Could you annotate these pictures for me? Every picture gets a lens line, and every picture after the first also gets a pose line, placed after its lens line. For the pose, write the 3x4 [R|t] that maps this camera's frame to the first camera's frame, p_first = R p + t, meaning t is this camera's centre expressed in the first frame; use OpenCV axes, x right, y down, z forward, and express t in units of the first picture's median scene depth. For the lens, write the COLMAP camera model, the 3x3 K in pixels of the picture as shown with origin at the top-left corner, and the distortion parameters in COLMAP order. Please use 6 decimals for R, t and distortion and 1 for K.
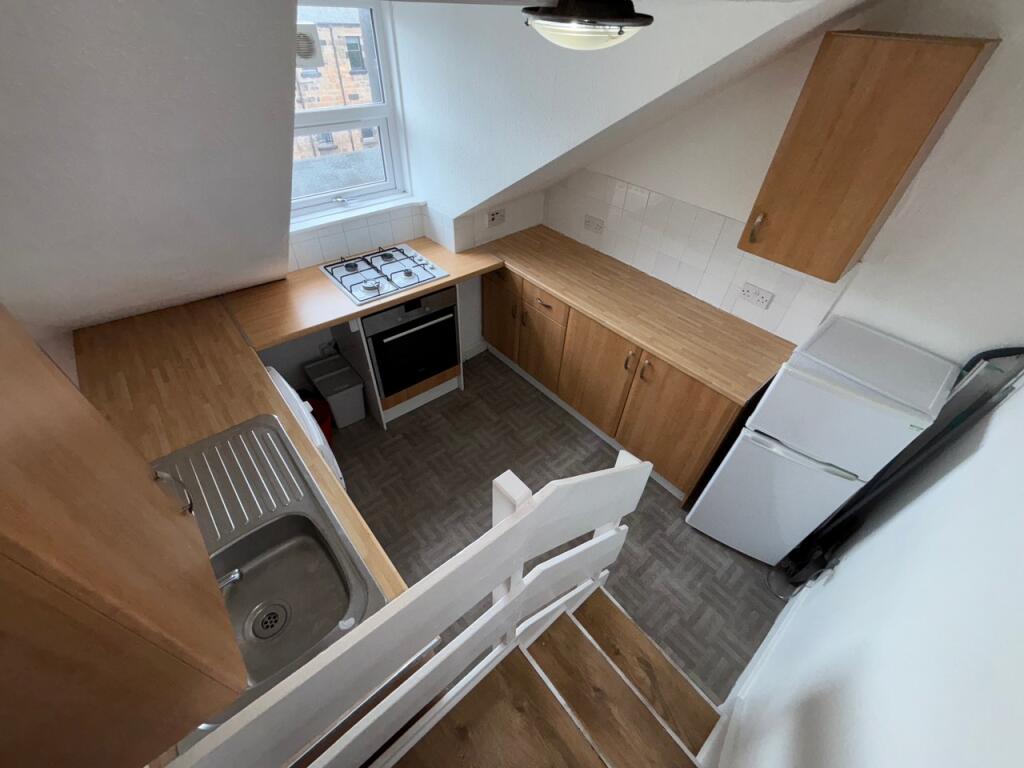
lens RADIAL K [[416.0, 0, 511.1], [0, 416.0, 382.7], [0, 0, 1]] dist [-0.000966, 0.000755]
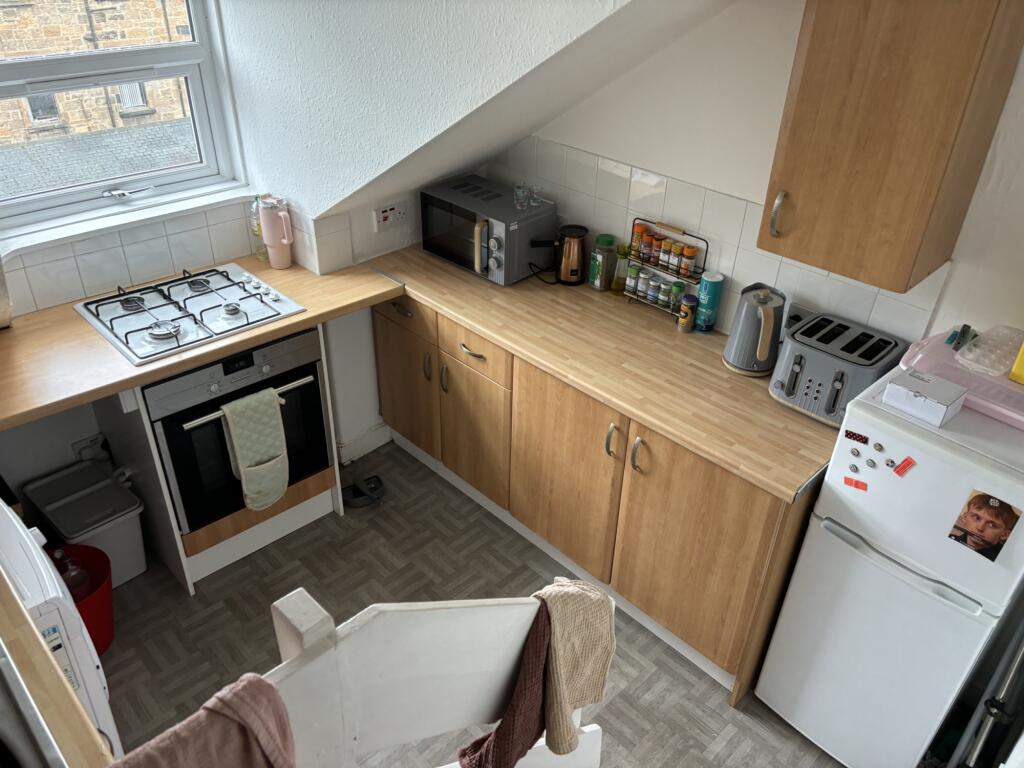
lens RADIAL K [[771.3, 0, 515.4], [0, 771.3, 379.8], [0, 0, 1]] dist [0.034148, -0.030659]
pose [[0.997756, -0.041758, 0.052331, 0.083305], [0.050168, 0.983926, -0.171386, 0.037207], [-0.044333, 0.173627, 0.983813, -0.063054]]
